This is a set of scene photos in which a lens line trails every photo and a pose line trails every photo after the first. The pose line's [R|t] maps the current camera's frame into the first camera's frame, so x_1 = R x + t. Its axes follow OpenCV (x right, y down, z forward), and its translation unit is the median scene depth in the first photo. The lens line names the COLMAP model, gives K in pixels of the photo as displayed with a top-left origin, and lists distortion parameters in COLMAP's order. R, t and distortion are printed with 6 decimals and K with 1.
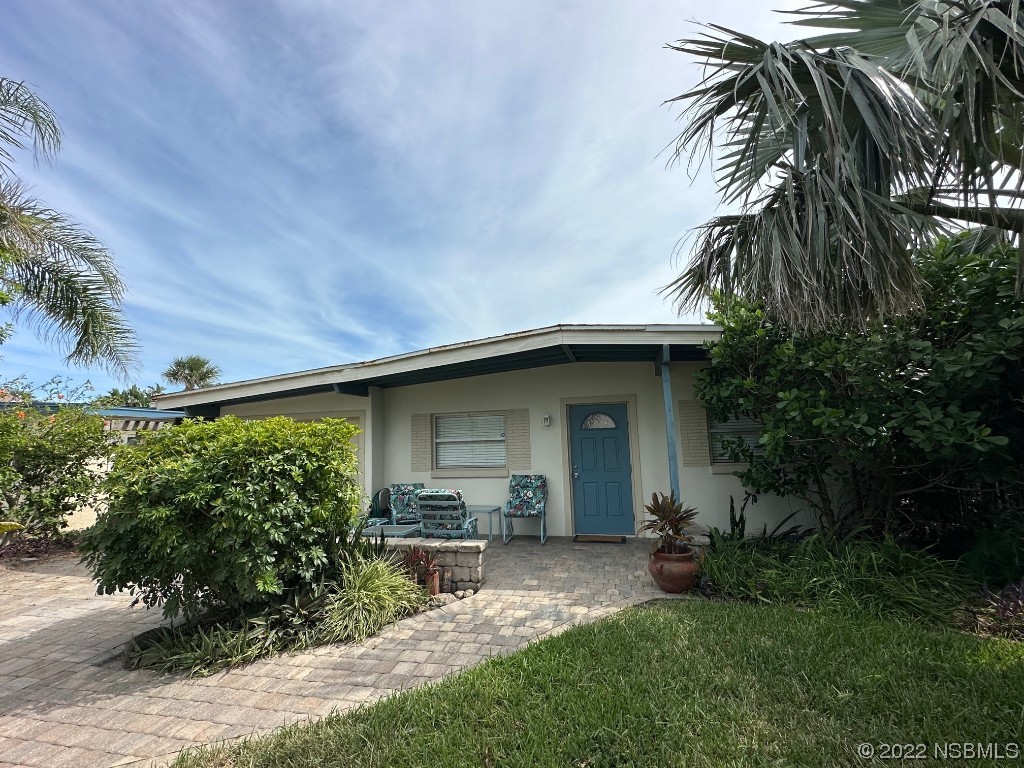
lens RADIAL K [[431.9, 0, 512.0], [0, 431.9, 384.0], [0, 0, 1]] dist [-0.000738, 0.000186]
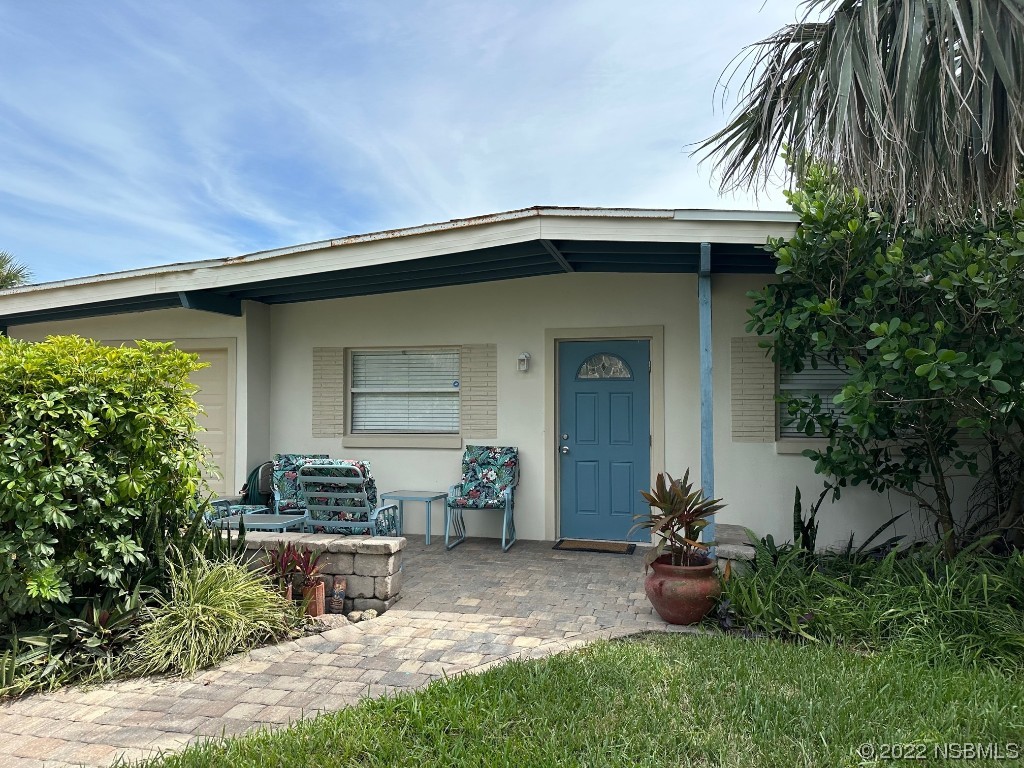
lens RADIAL K [[691.0, 0, 512.0], [0, 691.0, 384.0], [0, 0, 1]] dist [0.078854, -0.089311]
pose [[0.999478, 0.031690, -0.006337, 0.102910], [-0.030890, 0.994417, 0.100904, 0.019099], [0.009500, -0.100655, 0.994876, -0.019667]]
